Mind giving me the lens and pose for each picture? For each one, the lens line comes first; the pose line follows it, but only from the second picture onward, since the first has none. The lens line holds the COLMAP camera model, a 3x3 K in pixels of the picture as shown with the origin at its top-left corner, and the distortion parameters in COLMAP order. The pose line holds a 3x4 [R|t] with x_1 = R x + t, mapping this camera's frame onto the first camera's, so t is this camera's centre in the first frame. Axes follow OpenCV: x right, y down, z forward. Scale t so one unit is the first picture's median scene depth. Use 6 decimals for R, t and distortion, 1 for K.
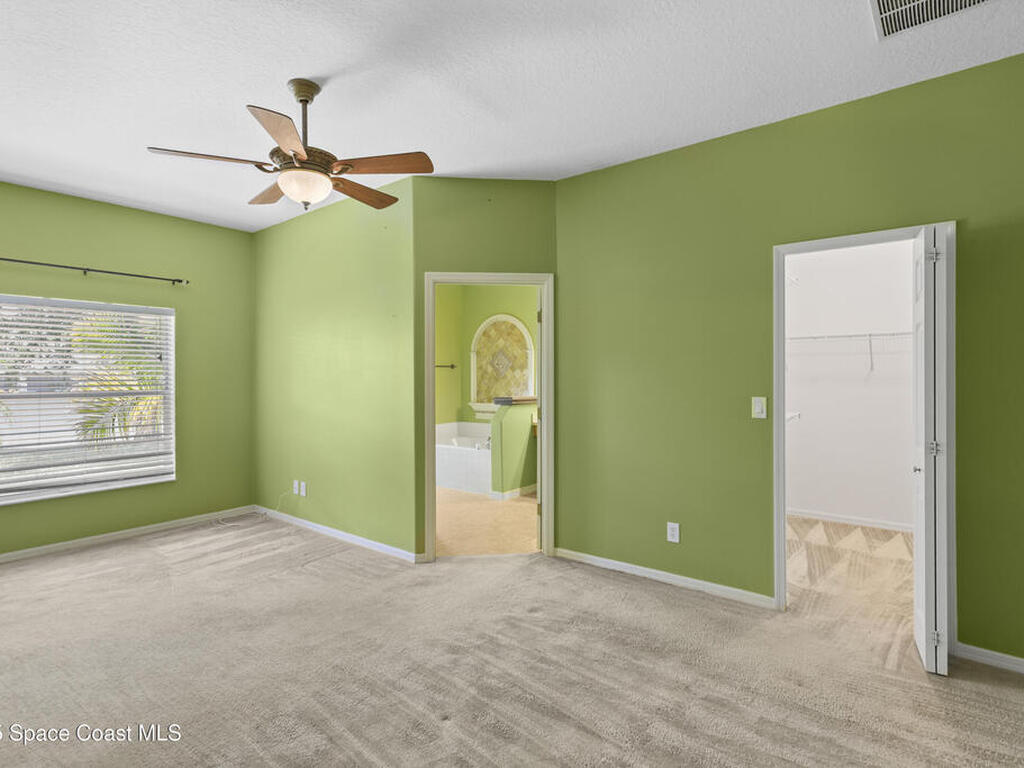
lens RADIAL K [[516.1, 0, 507.5], [0, 516.1, 376.9], [0, 0, 1]] dist [0.000942, 0.000855]
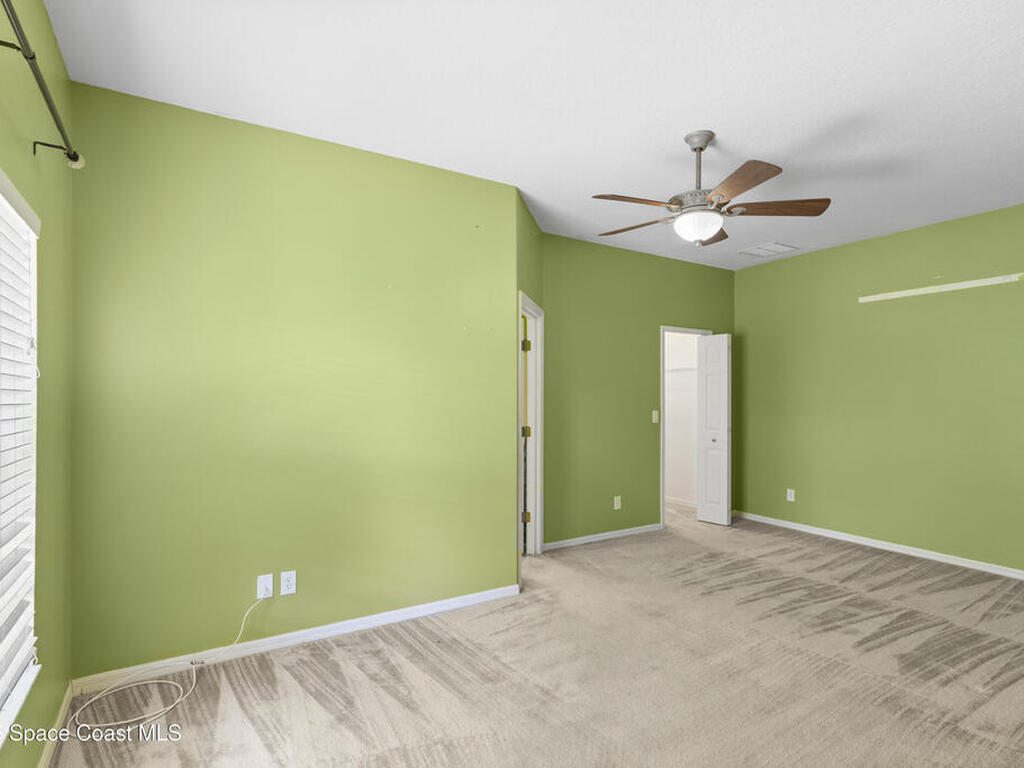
lens RADIAL K [[541.8, 0, 508.4], [0, 541.8, 397.6], [0, 0, 1]] dist [0.061101, 0.000299]
pose [[0.355271, 0.003022, 0.934758, -1.103790], [-0.001766, 0.999995, -0.002562, 0.000266], [-0.934762, -0.000741, 0.355275, 0.639384]]
